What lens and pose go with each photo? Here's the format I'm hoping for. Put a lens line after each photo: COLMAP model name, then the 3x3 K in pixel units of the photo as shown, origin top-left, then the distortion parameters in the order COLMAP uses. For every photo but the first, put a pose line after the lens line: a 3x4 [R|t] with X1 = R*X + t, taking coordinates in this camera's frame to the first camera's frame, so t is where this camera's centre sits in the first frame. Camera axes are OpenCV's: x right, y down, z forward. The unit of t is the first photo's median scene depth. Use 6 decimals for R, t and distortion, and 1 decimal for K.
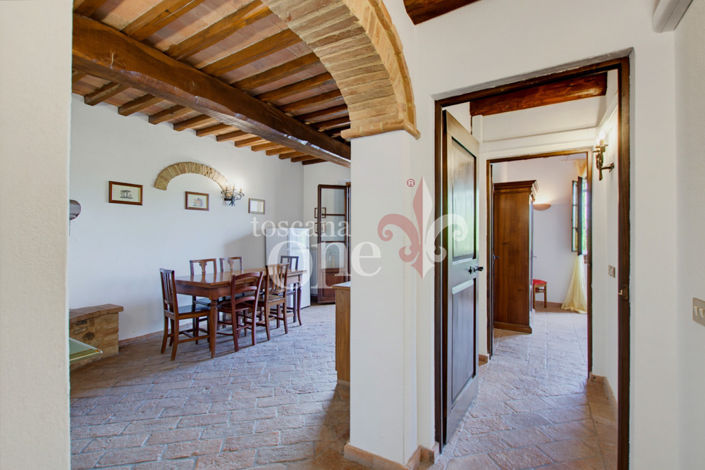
lens RADIAL K [[322.1, 0, 350.0], [0, 322.1, 238.6], [0, 0, 1]] dist [-0.003772, -0.000062]
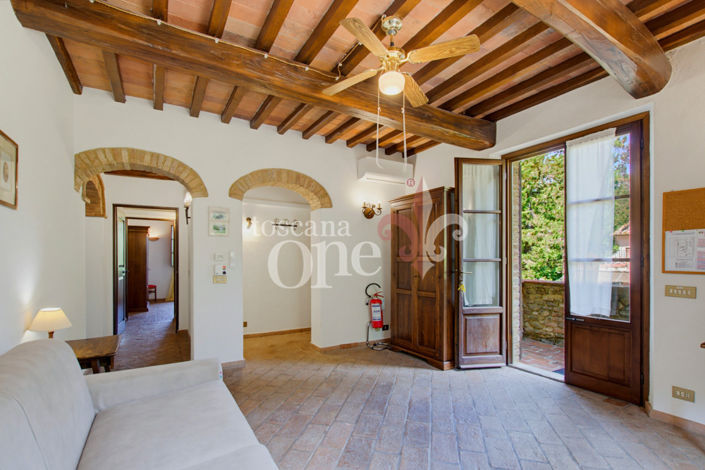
lens RADIAL K [[322.1, 0, 337.2], [0, 322.1, 261.9], [0, 0, 1]] dist [-0.003772, -0.000062]
pose [[0.485093, -0.007542, 0.874430, -0.374712], [-0.003967, 0.999934, 0.010825, -0.009650], [-0.874454, -0.008721, 0.485031, -0.599729]]
